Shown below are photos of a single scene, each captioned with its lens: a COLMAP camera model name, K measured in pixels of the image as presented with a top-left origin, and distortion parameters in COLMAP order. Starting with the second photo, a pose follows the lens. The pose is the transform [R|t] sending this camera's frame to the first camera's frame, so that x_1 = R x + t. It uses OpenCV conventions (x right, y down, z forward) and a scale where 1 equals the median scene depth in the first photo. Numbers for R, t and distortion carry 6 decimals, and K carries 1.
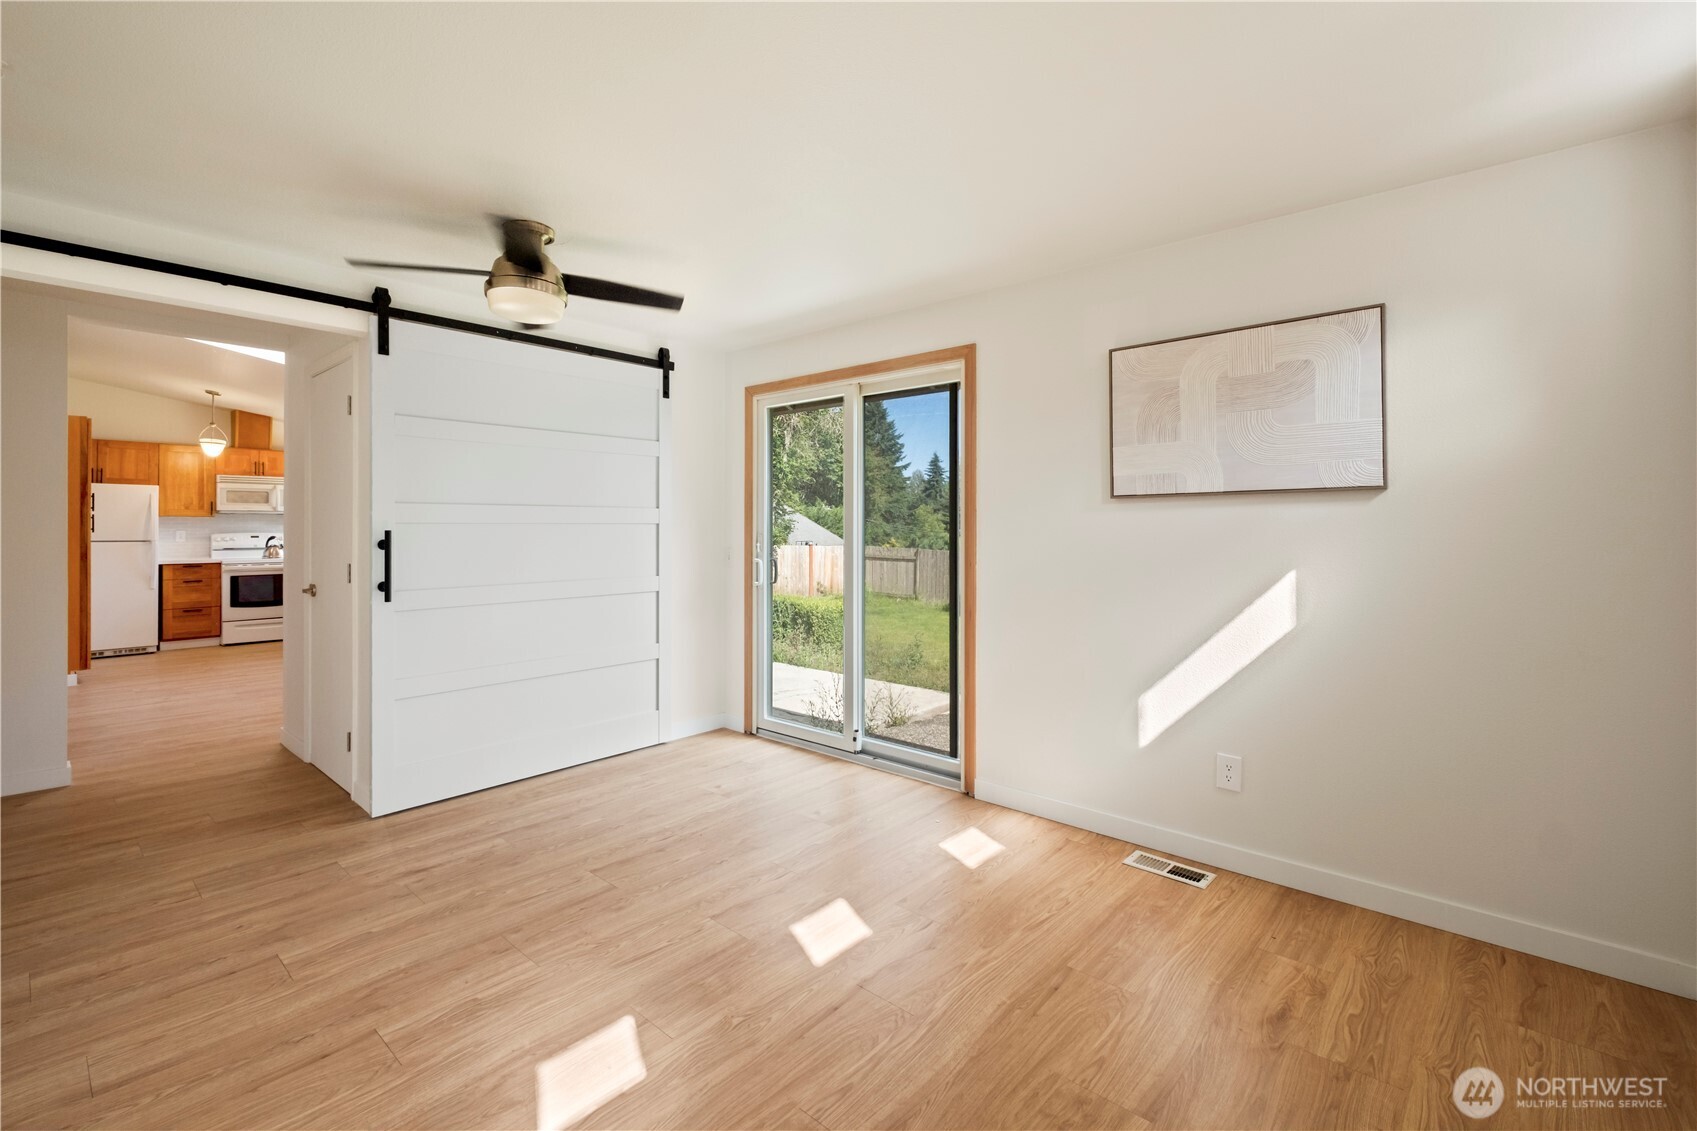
lens RADIAL K [[739.0, 0, 847.6], [0, 739.0, 556.2], [0, 0, 1]] dist [0.001010, -0.003254]
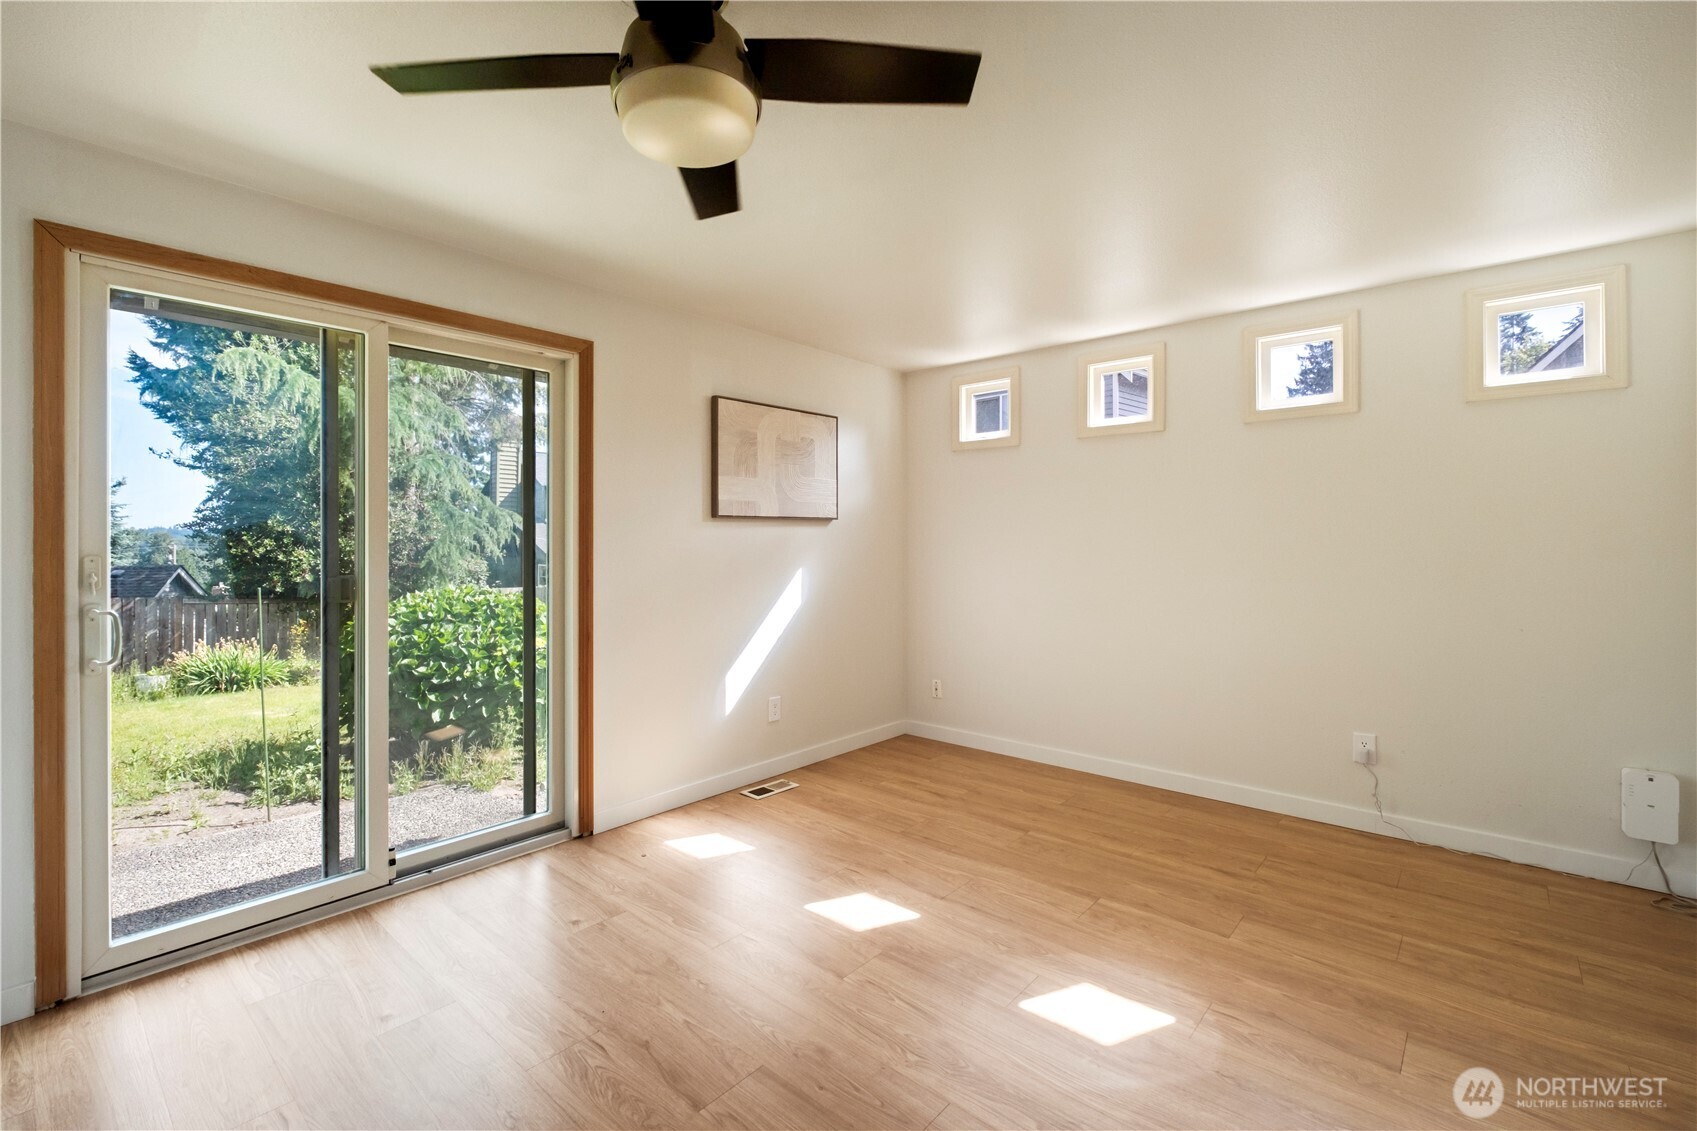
lens RADIAL K [[739.0, 0, 847.6], [0, 739.0, 556.2], [0, 0, 1]] dist [0.001010, -0.003254]
pose [[-0.005693, -0.027314, 0.999611, -0.939256], [0.031420, 0.999128, 0.027480, -0.043949], [-0.999490, 0.031564, -0.004830, 0.858330]]
